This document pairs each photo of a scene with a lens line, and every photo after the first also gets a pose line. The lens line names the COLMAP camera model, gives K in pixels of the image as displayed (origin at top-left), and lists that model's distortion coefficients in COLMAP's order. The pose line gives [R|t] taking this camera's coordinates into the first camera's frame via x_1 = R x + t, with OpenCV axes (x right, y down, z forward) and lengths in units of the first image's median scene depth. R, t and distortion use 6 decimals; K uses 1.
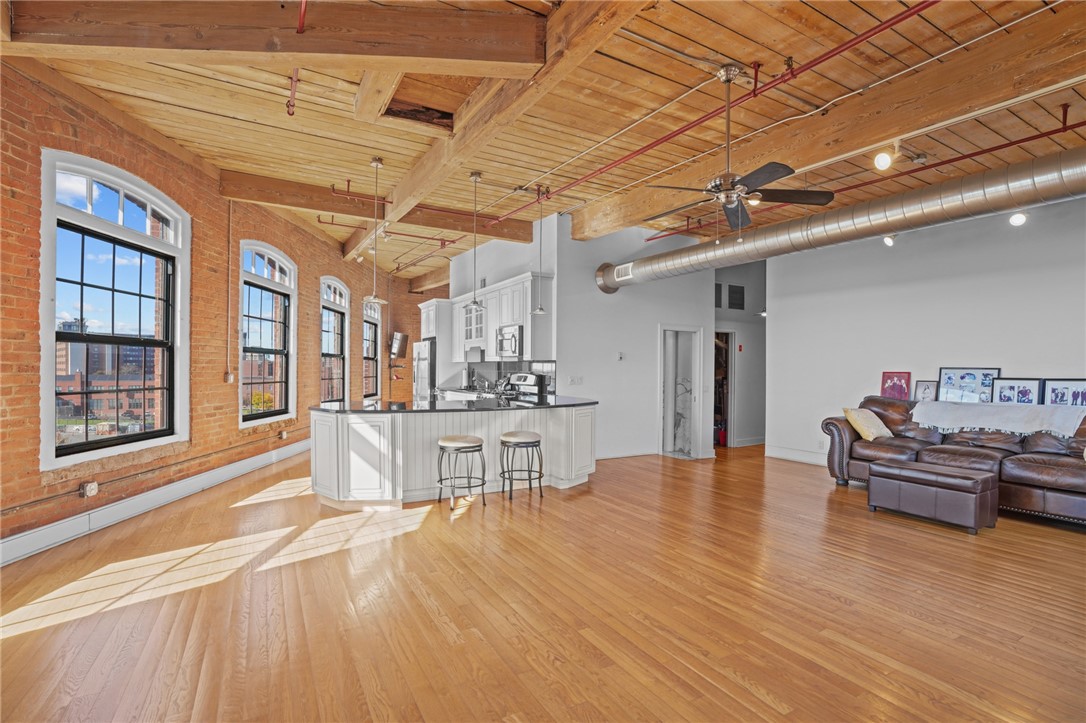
lens RADIAL K [[501.5, 0, 535.7], [0, 501.5, 367.8], [0, 0, 1]] dist [-0.074235, 0.027204]
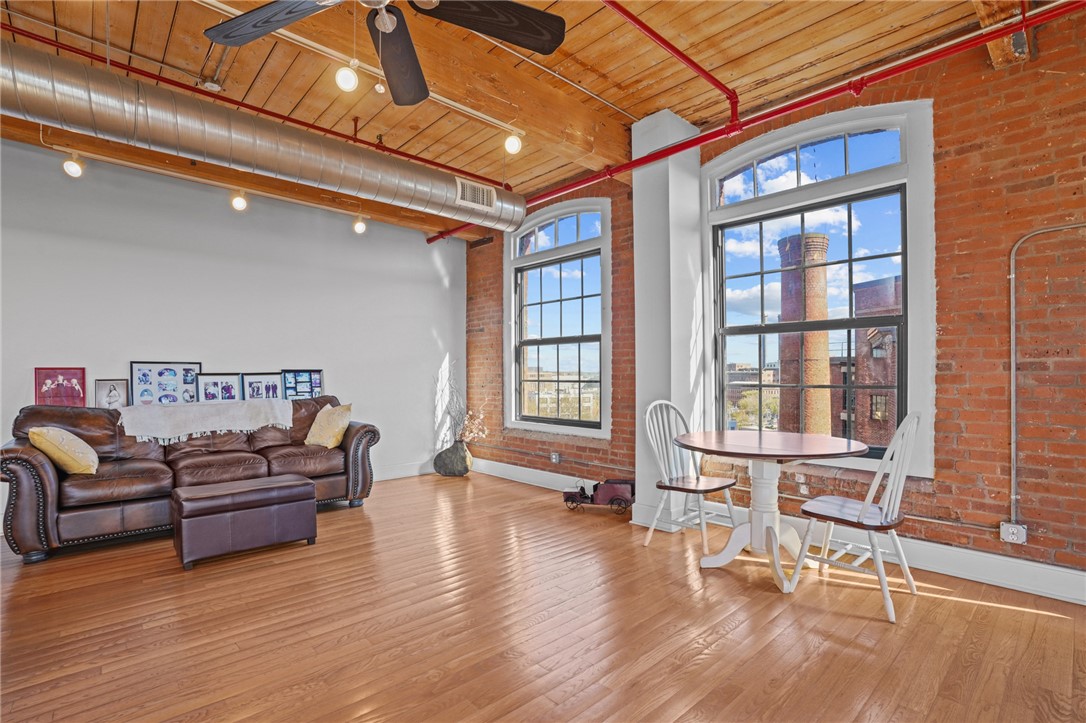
lens RADIAL K [[518.6, 0, 531.8], [0, 518.6, 380.5], [0, 0, 1]] dist [-0.070887, 0.028266]
pose [[-0.222497, -0.019126, 0.974746, -0.075806], [0.003693, 0.999784, 0.020460, 0.016309], [-0.974926, 0.008152, -0.222378, 0.578194]]
